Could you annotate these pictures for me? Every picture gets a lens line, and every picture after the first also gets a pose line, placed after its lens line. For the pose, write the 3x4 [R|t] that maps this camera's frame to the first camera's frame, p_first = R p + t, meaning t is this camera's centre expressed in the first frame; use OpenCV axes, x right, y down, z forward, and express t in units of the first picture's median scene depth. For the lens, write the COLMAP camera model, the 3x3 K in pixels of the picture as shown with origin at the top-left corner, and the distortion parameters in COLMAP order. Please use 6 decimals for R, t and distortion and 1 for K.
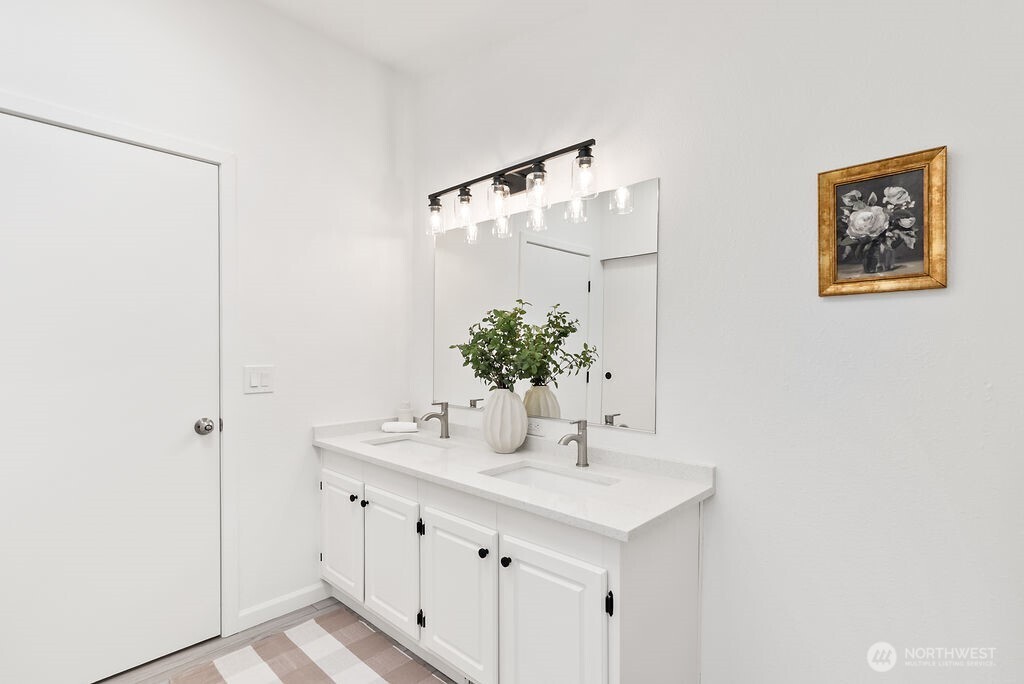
lens RADIAL K [[491.5, 0, 513.9], [0, 491.5, 349.3], [0, 0, 1]] dist [0.003940, 0.000842]
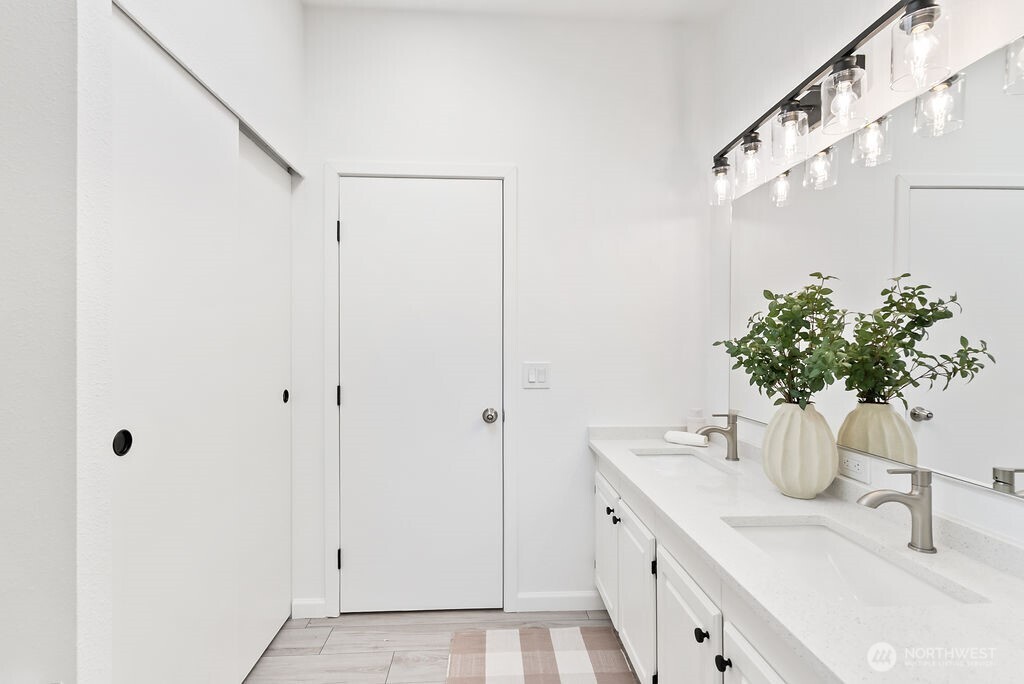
lens RADIAL K [[491.5, 0, 510.6], [0, 491.5, 342.1], [0, 0, 1]] dist [0.003940, 0.000842]
pose [[0.718794, -0.005733, -0.695199, 0.168166], [-0.000555, 0.999961, -0.008819, -0.000254], [0.695223, 0.006725, 0.718763, 0.213216]]
